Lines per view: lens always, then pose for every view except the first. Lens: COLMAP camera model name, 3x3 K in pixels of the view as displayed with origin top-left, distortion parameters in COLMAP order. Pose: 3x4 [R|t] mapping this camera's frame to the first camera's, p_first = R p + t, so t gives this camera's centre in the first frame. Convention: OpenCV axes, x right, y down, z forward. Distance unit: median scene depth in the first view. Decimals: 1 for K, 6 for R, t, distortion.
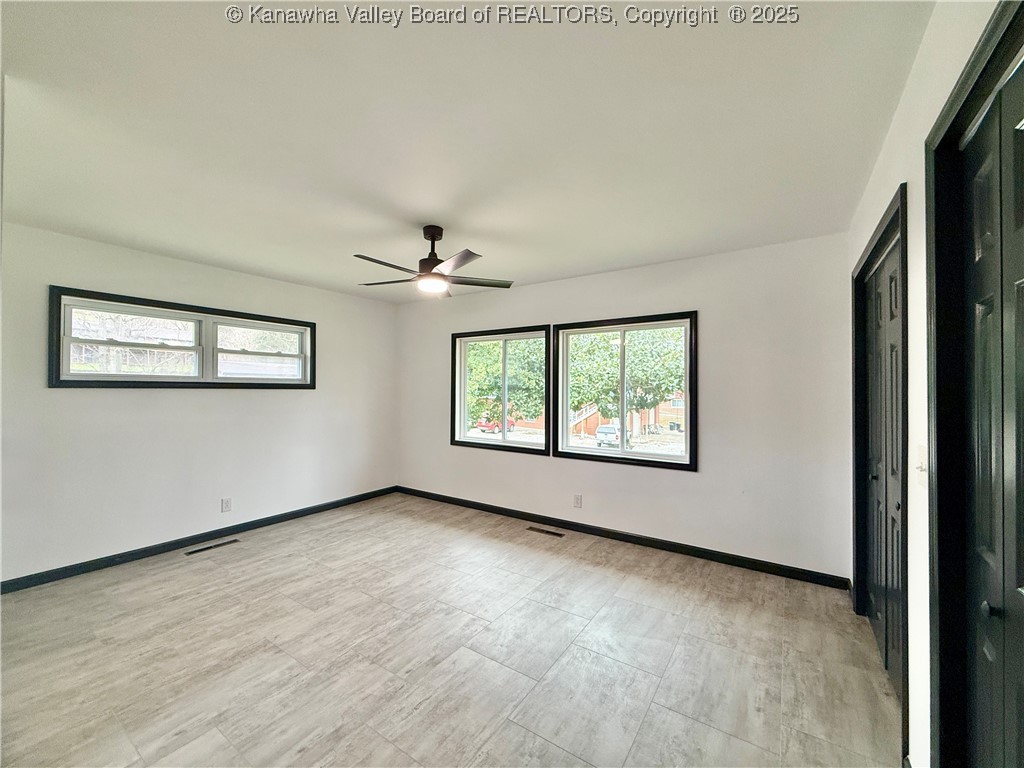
lens RADIAL K [[406.8, 0, 512.1], [0, 406.8, 385.3], [0, 0, 1]] dist [0.000599, 0.000356]
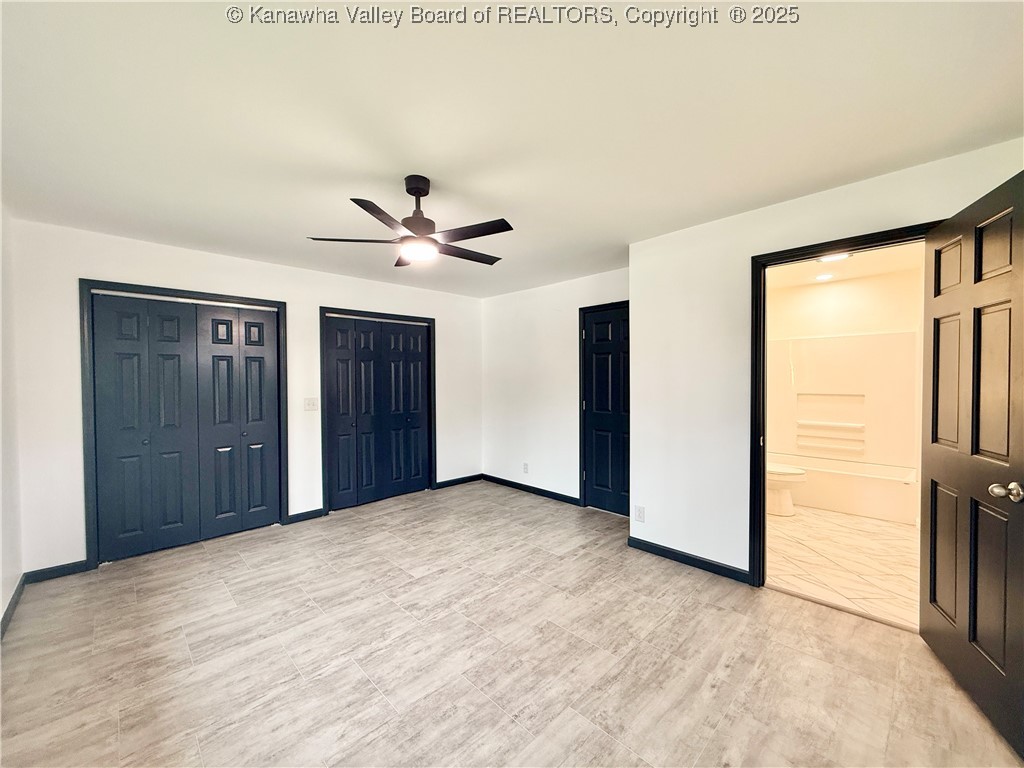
lens RADIAL K [[406.8, 0, 512.1], [0, 406.8, 385.3], [0, 0, 1]] dist [0.000599, 0.000356]
pose [[-0.979564, -0.000837, 0.201131, -0.586737], [0.001960, 0.999904, 0.013704, 0.009664], [-0.201123, 0.013818, -0.979468, 1.908728]]
